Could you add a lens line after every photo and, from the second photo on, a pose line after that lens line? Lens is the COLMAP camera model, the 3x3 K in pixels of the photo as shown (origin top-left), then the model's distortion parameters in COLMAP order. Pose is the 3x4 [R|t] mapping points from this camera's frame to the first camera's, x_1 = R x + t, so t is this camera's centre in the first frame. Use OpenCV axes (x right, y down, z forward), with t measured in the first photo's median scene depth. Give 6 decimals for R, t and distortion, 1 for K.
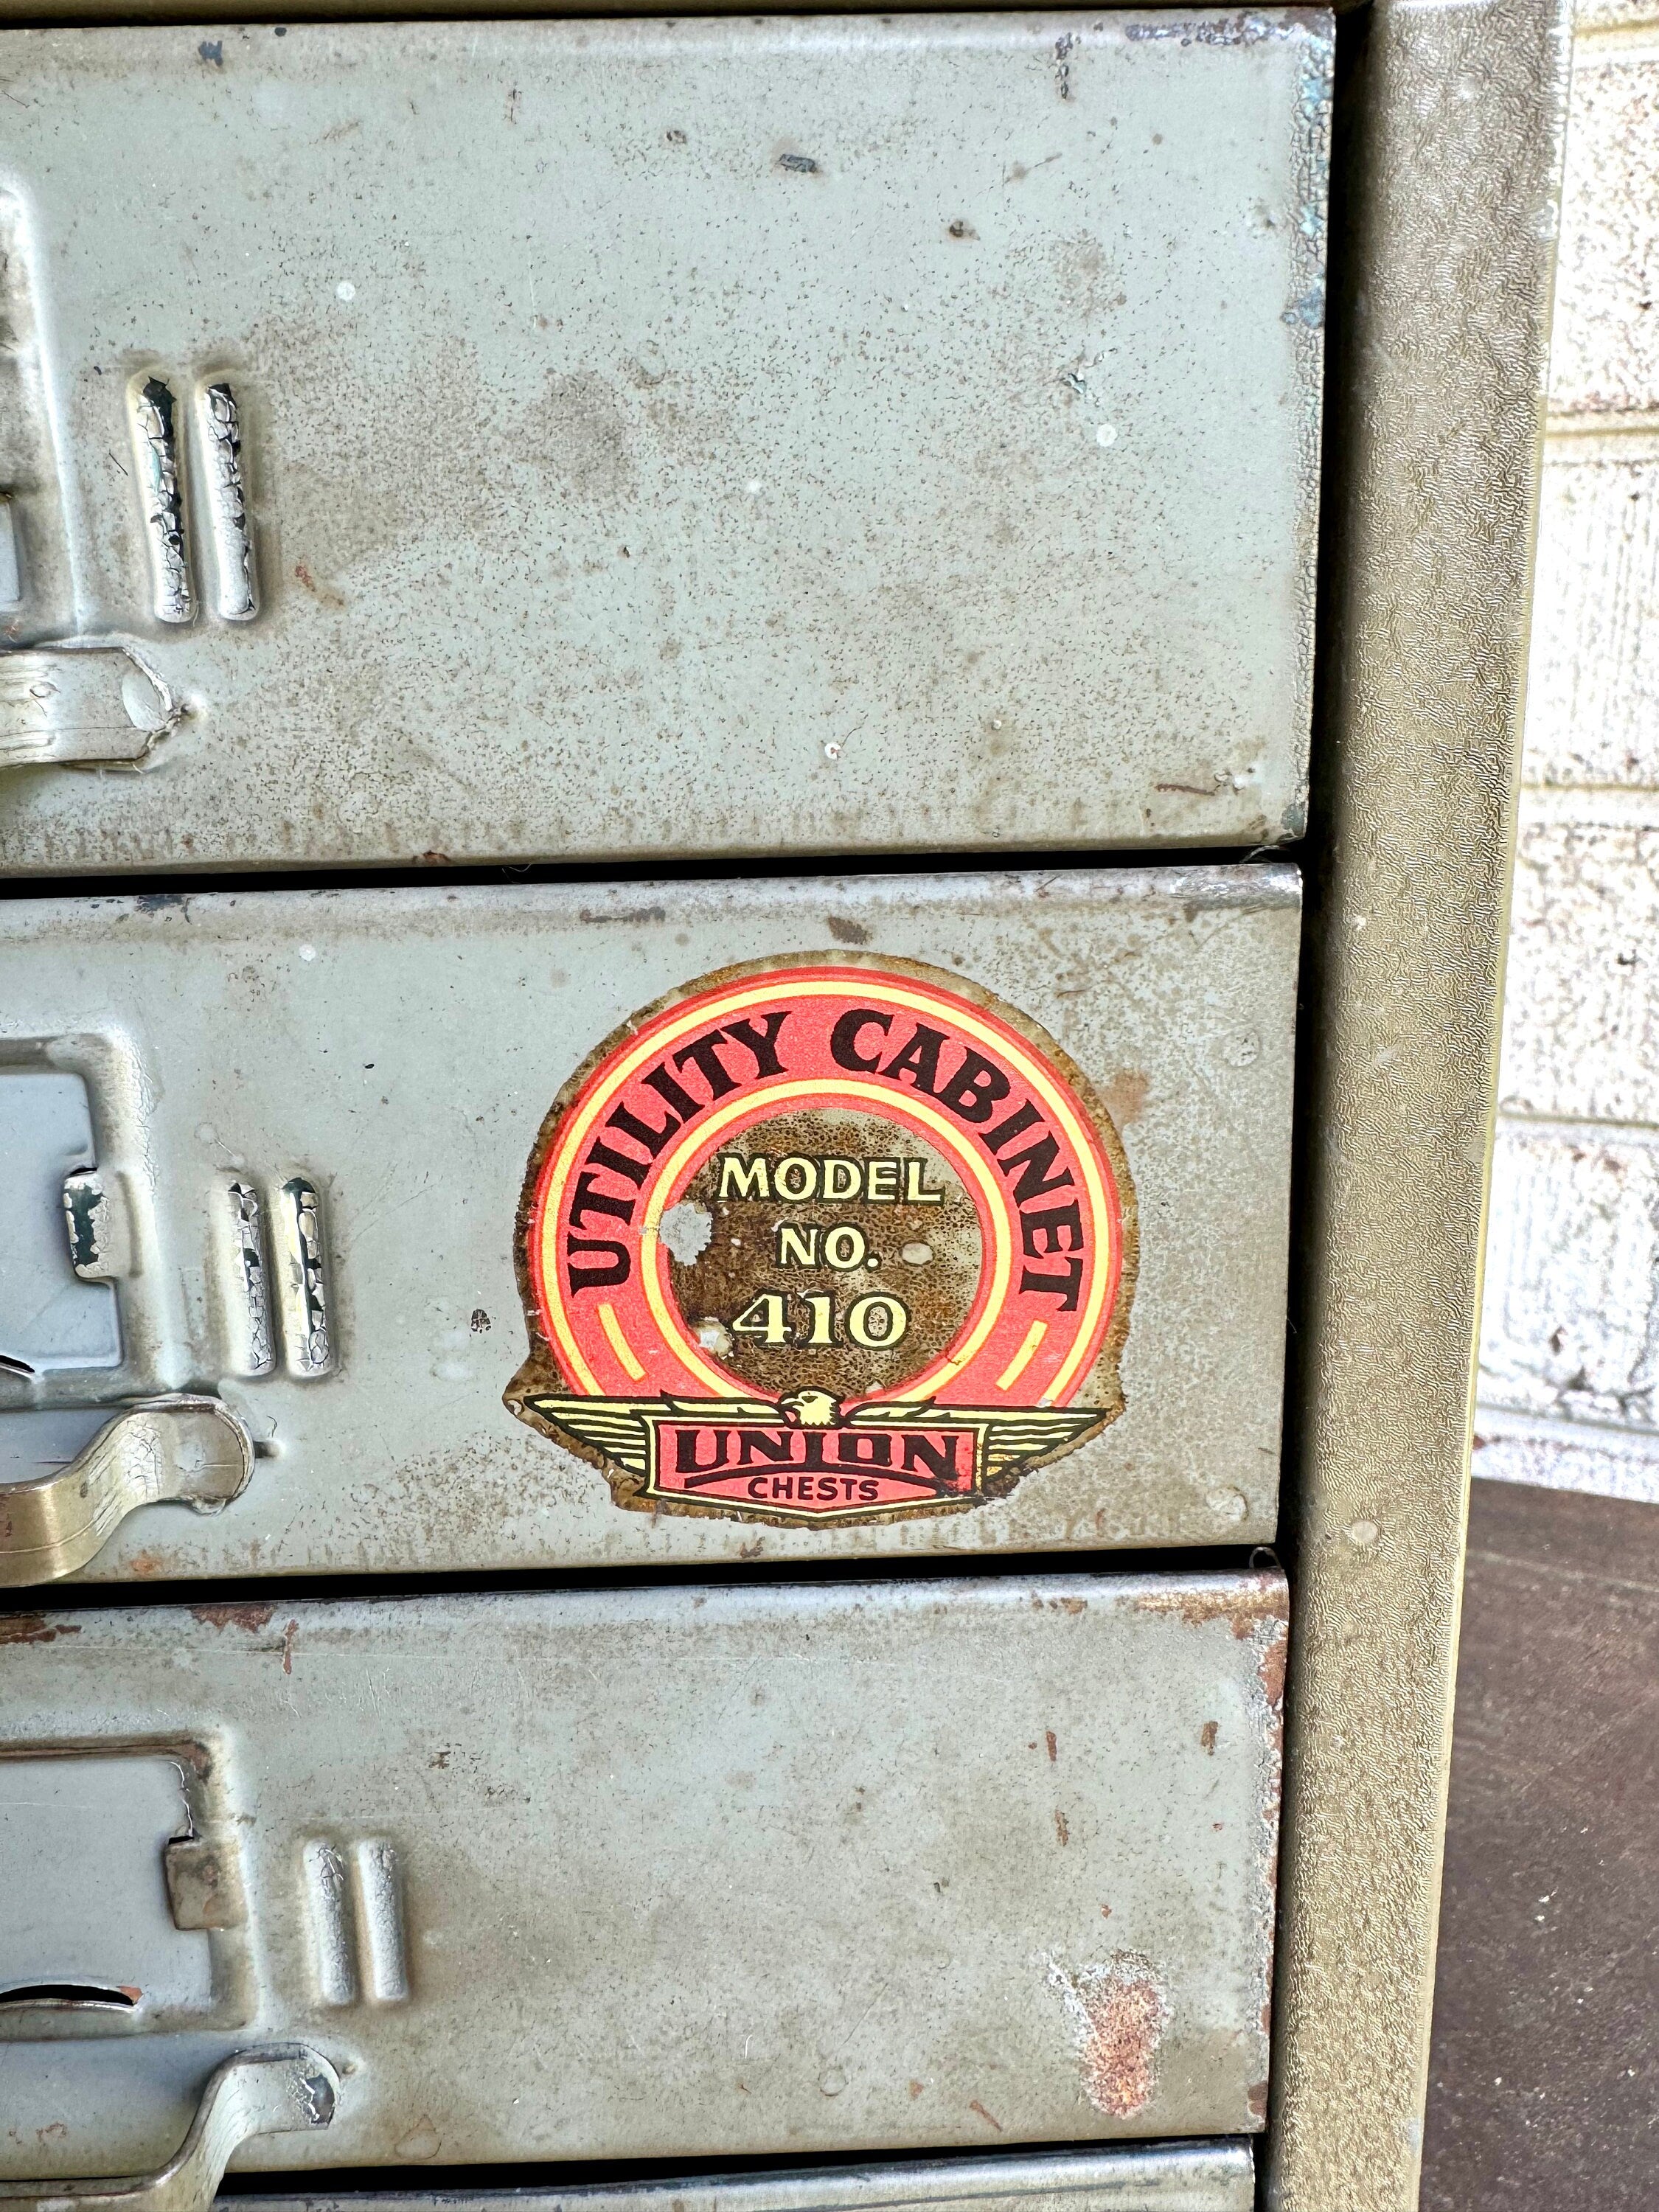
lens RADIAL K [[1599.2, 0, 839.6], [0, 1599.2, 977.1], [0, 0, 1]] dist [-0.009175, 0.000233]
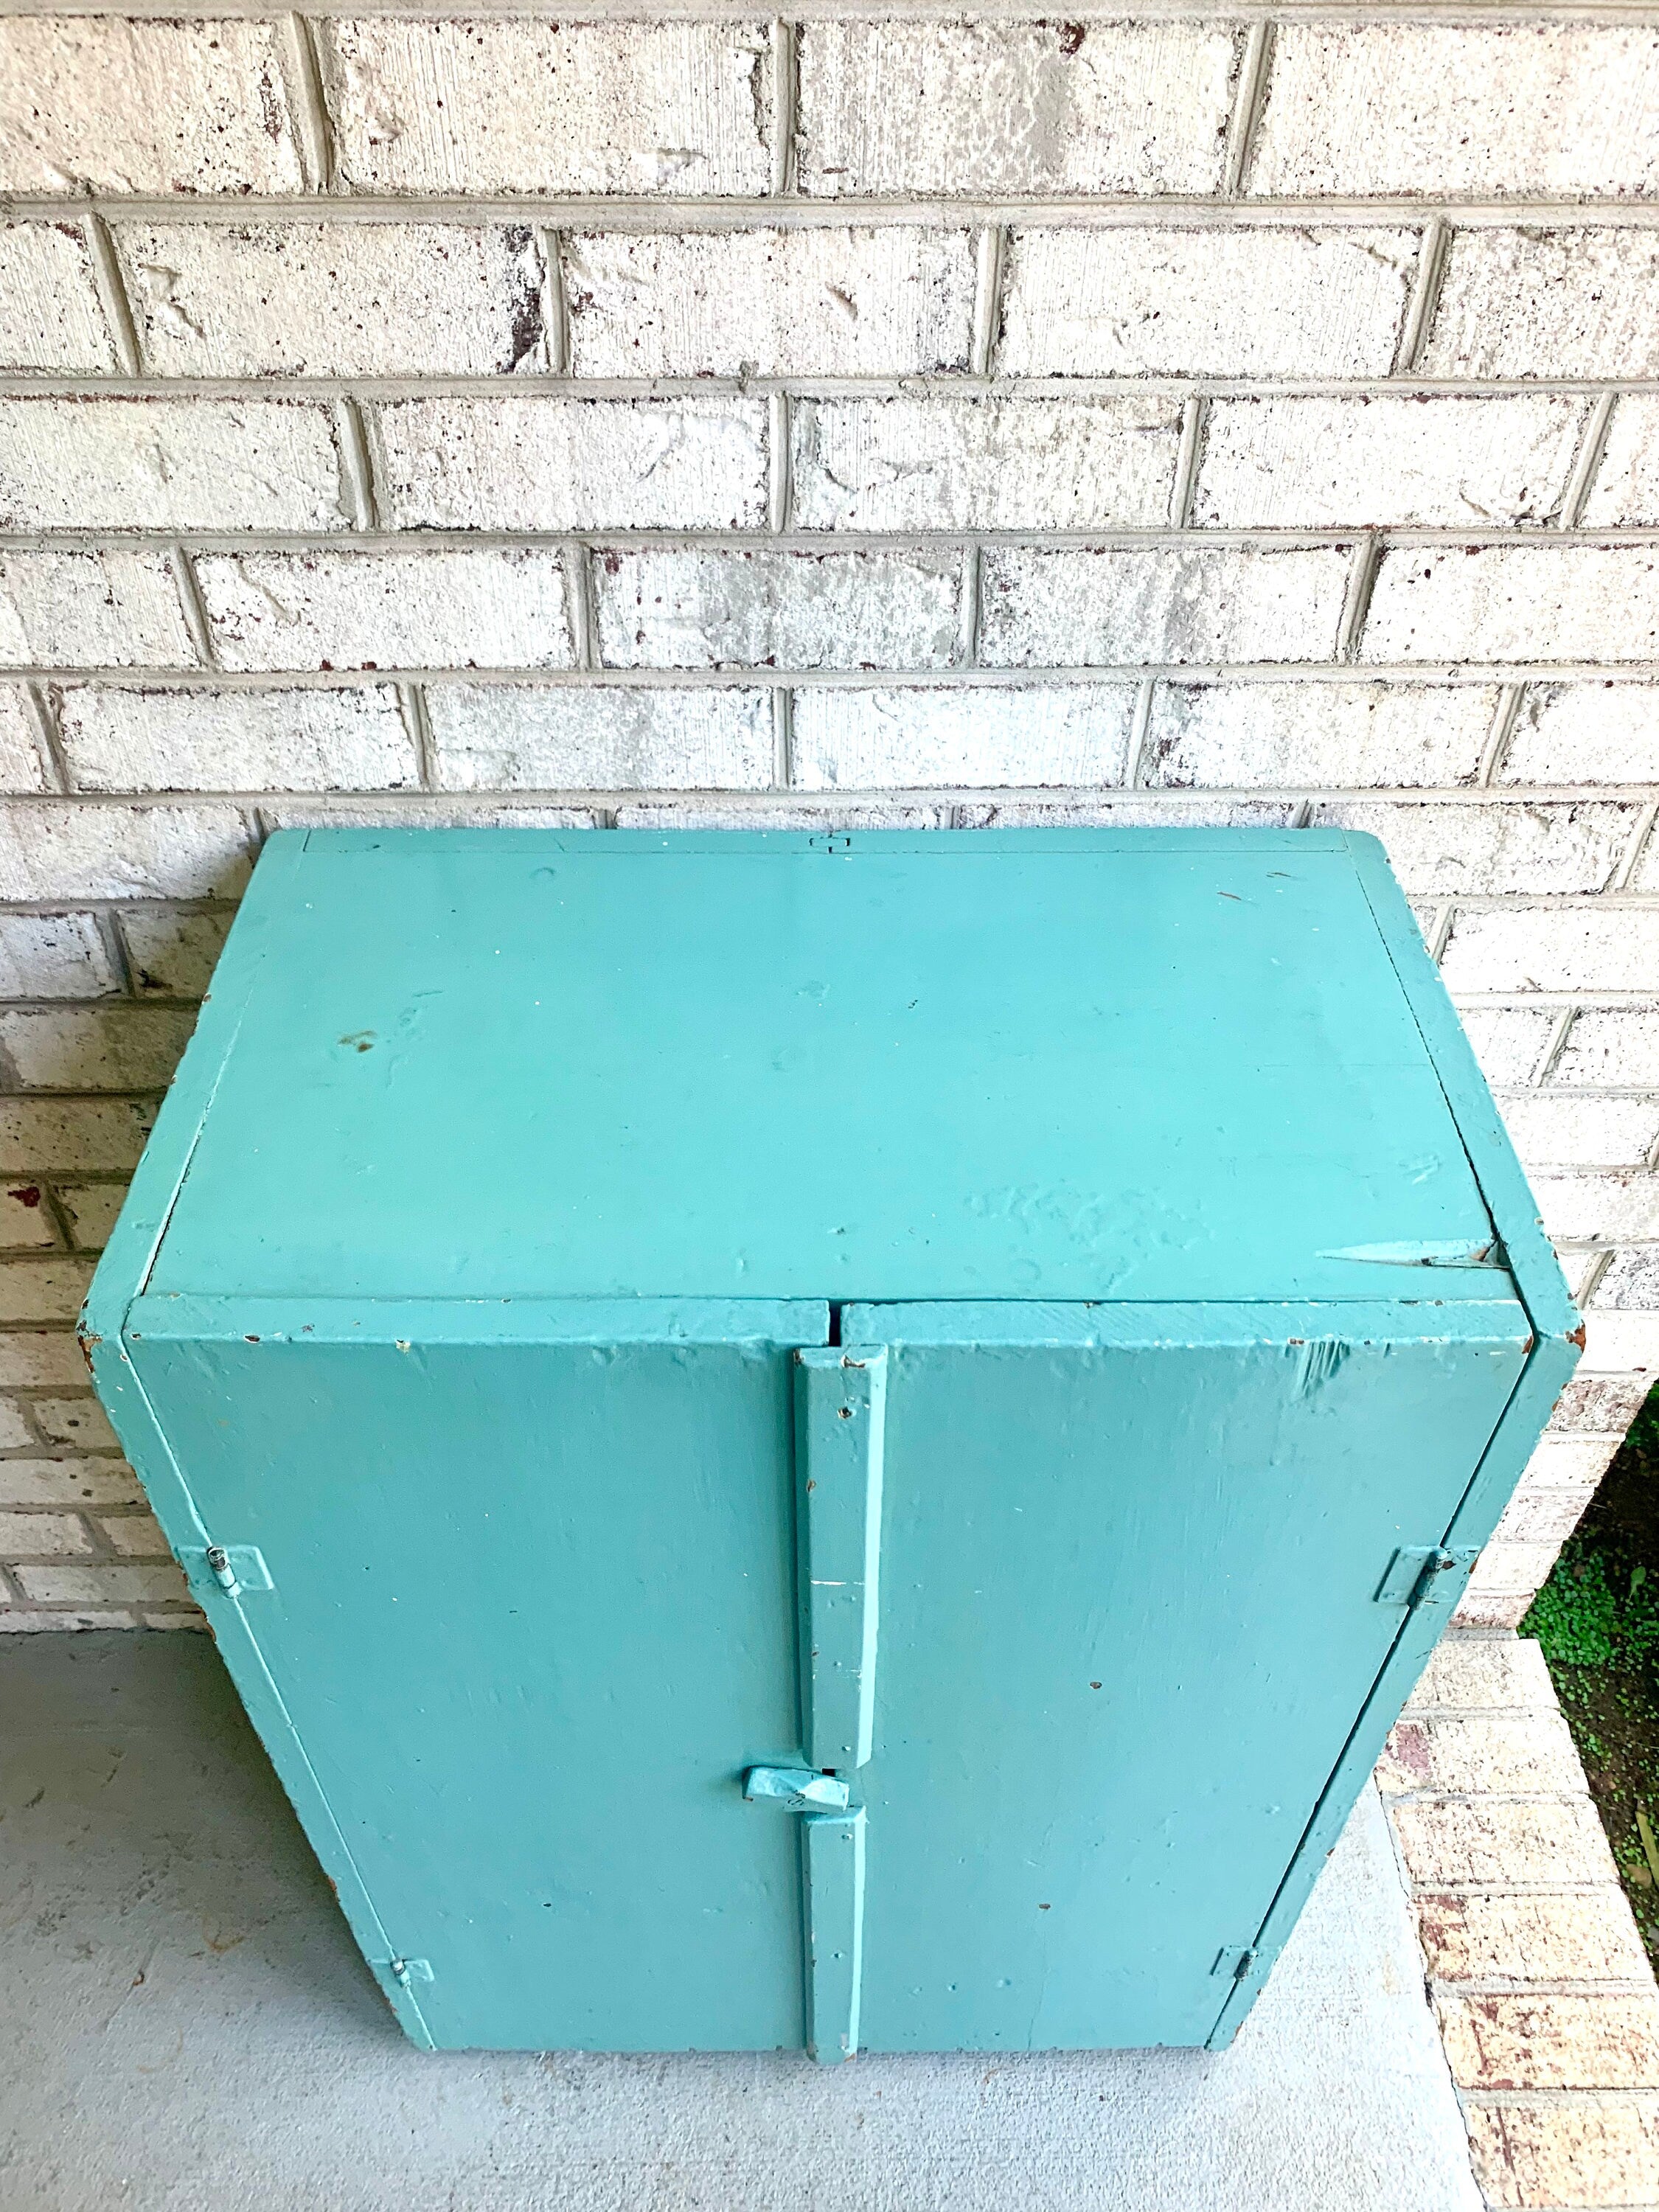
lens RADIAL K [[1720.1, 0, 815.5], [0, 1720.1, 1071.9], [0, 0, 1]] dist [-0.001852, 0.003391]
pose [[0.945438, -0.210507, 0.248666, -3.700800], [0.056836, 0.858100, 0.510327, -1.044692], [-0.320808, -0.468349, 0.823245, -2.913099]]
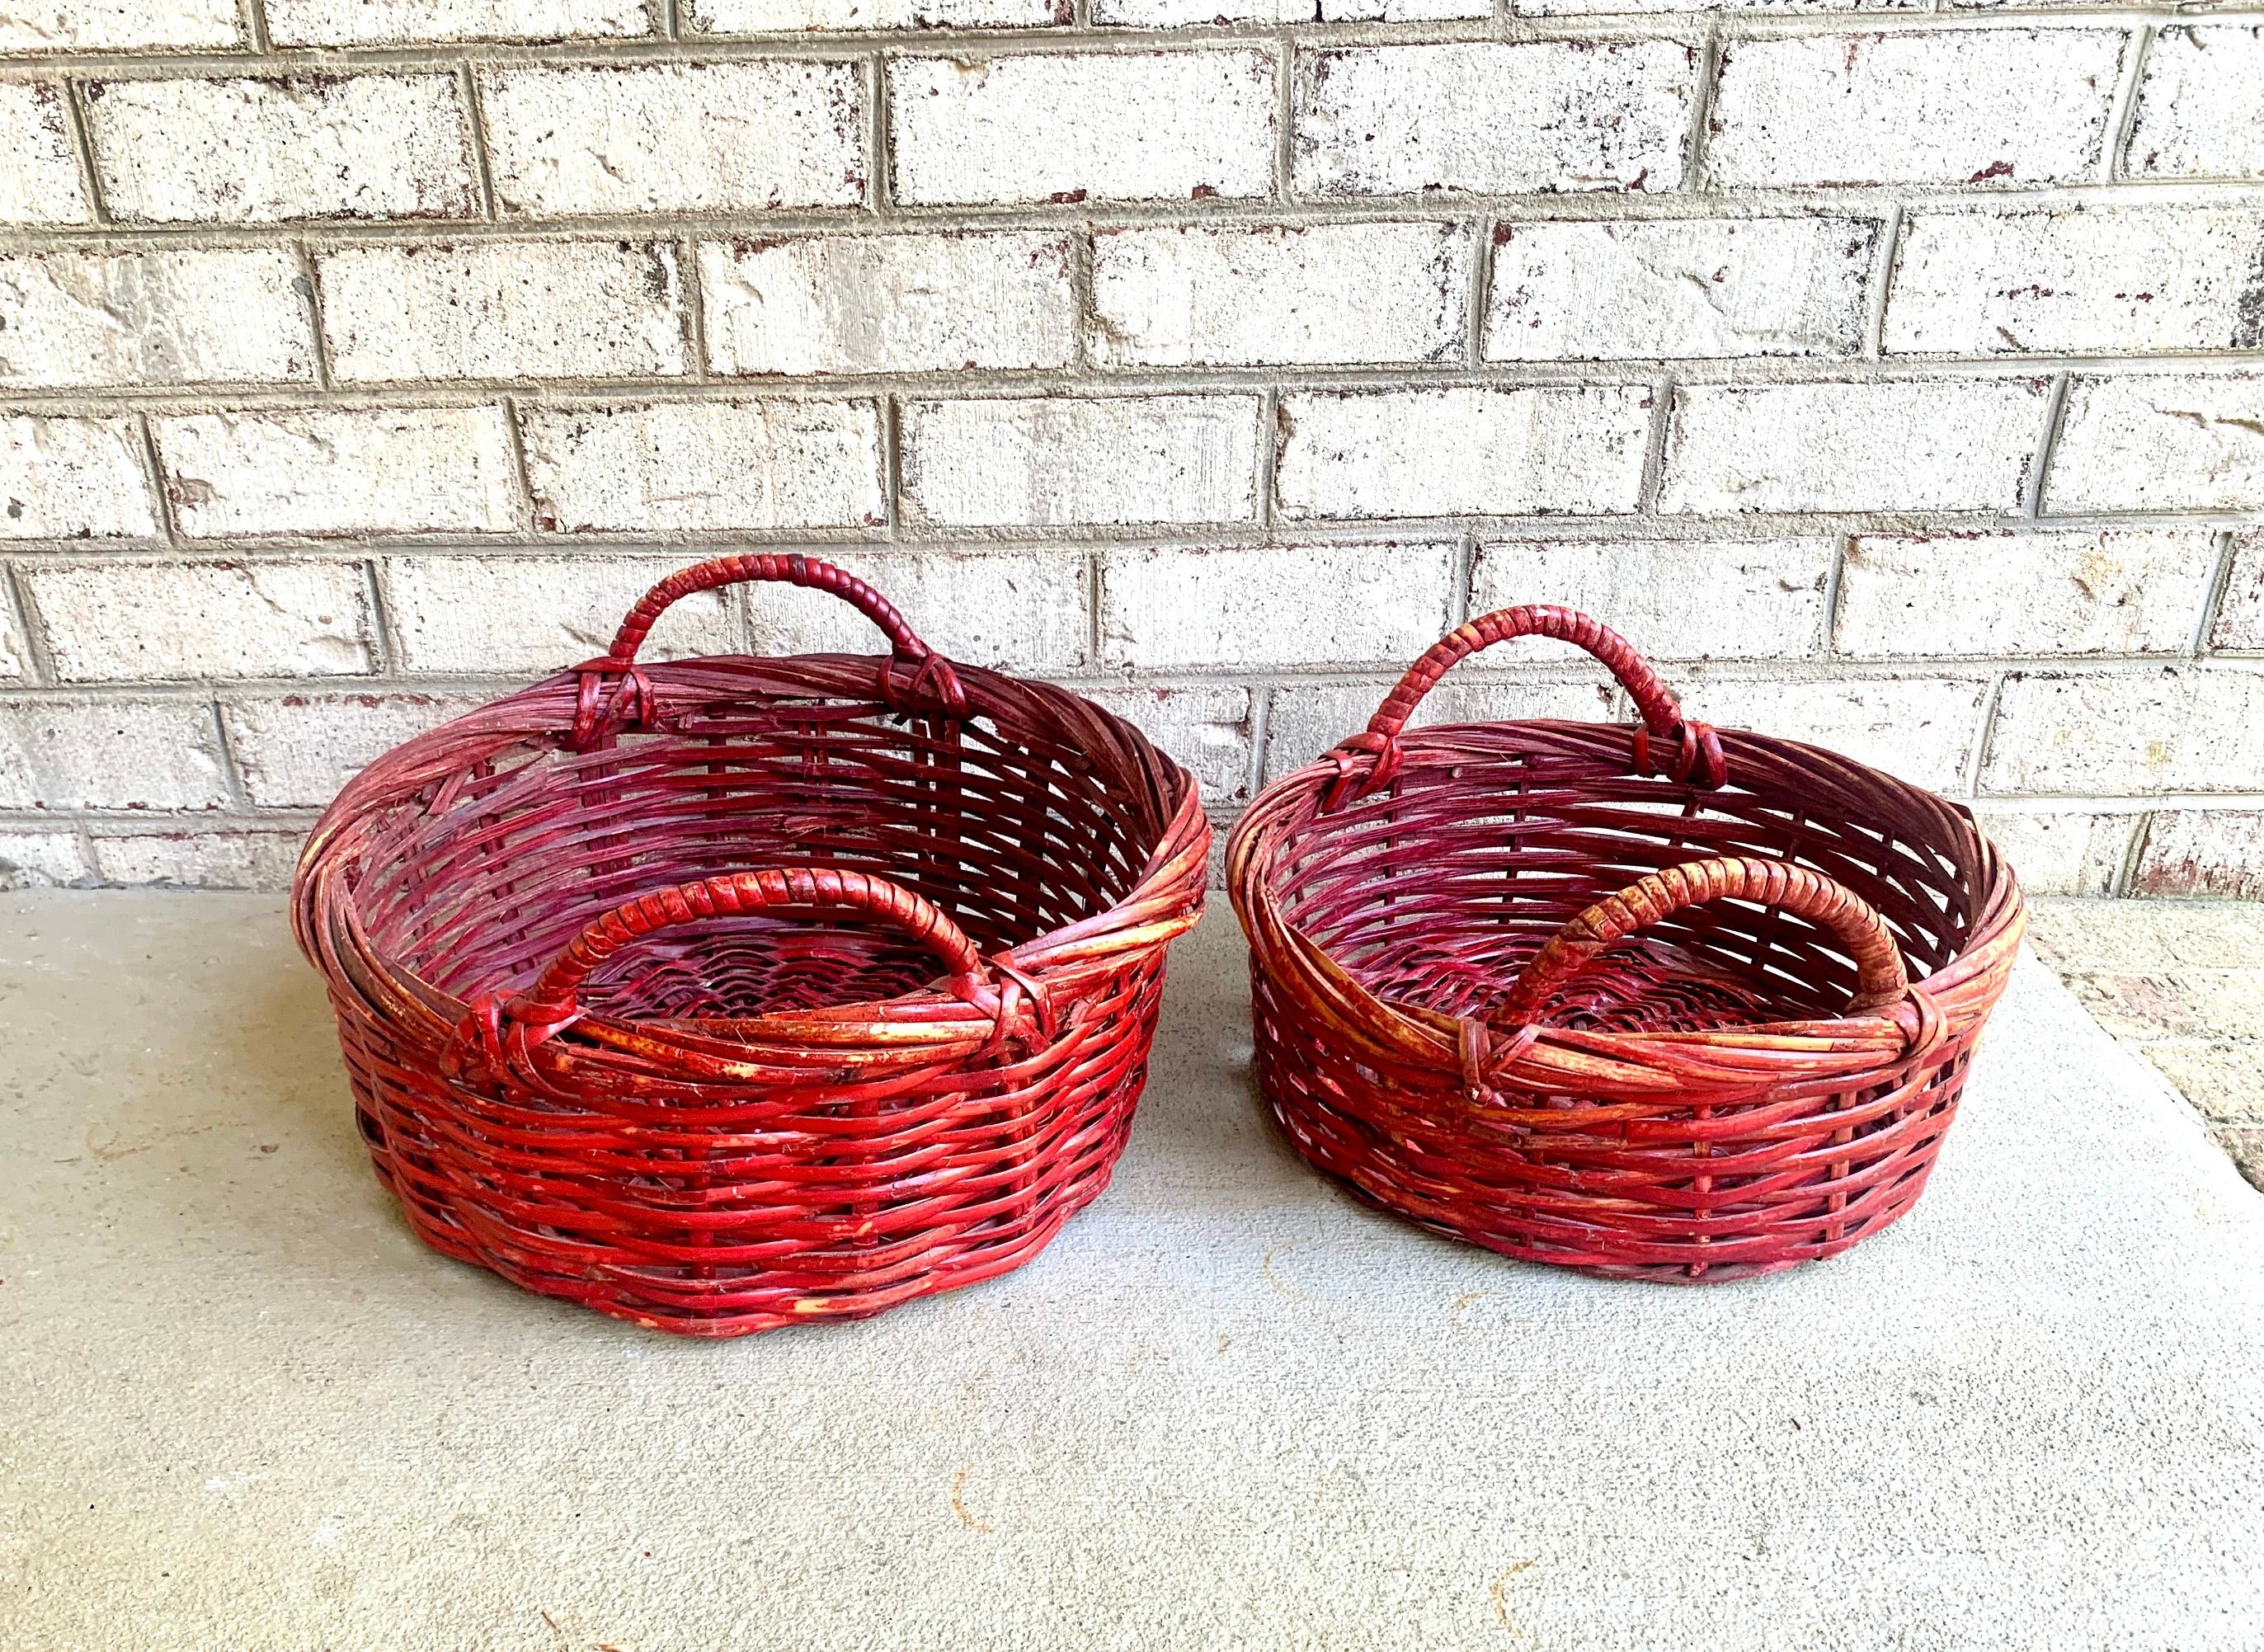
lens RADIAL K [[1918.0, 0, 1000.5], [0, 1918.0, 929.7], [0, 0, 1]] dist [0.004095, -0.004913]
pose [[0.961177, -0.137020, 0.239507, -4.191952], [0.073119, 0.963443, 0.257741, 7.374306], [-0.266067, -0.230223, 0.936059, -2.611427]]
